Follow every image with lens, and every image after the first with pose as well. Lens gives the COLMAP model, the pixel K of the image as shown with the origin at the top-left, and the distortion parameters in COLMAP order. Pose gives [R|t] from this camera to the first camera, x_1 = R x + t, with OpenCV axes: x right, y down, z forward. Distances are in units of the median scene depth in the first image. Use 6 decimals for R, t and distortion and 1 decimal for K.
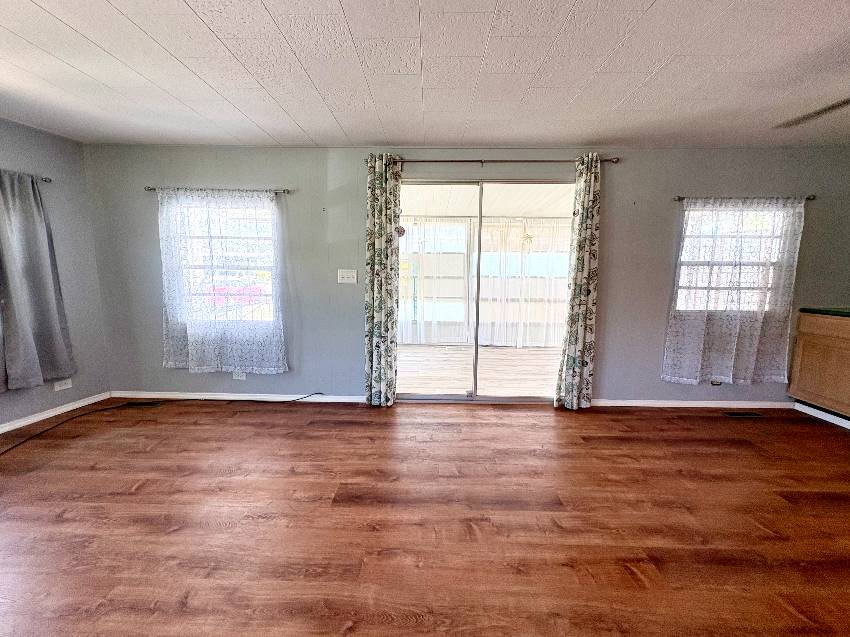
lens RADIAL K [[354.8, 0, 424.2], [0, 354.8, 316.6], [0, 0, 1]] dist [0.004866, 0.000165]
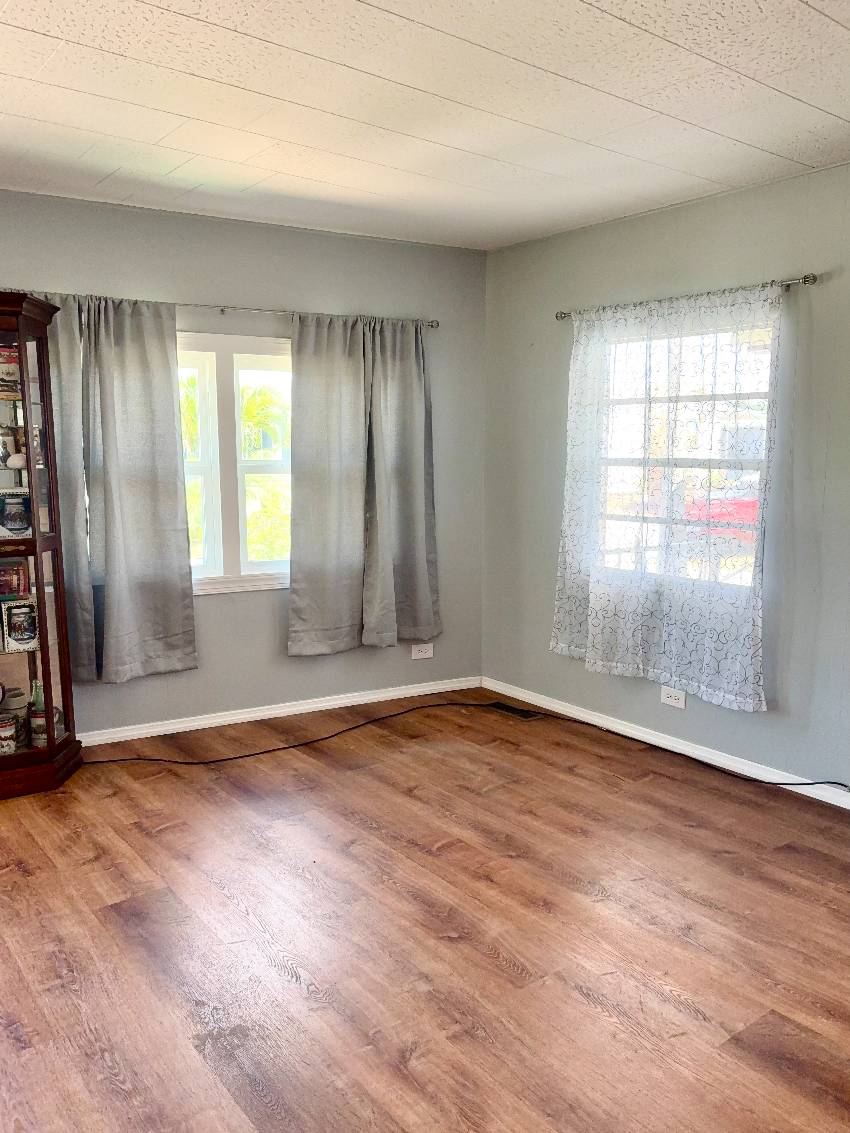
lens RADIAL K [[856.7, 0, 426.0], [0, 856.7, 565.8], [0, 0, 1]] dist [0.040318, -0.039856]
pose [[0.642728, 0.093517, -0.760365, 0.130006], [-0.098547, 0.994368, 0.038997, -0.017464], [0.759730, 0.049867, 0.648324, 0.030009]]
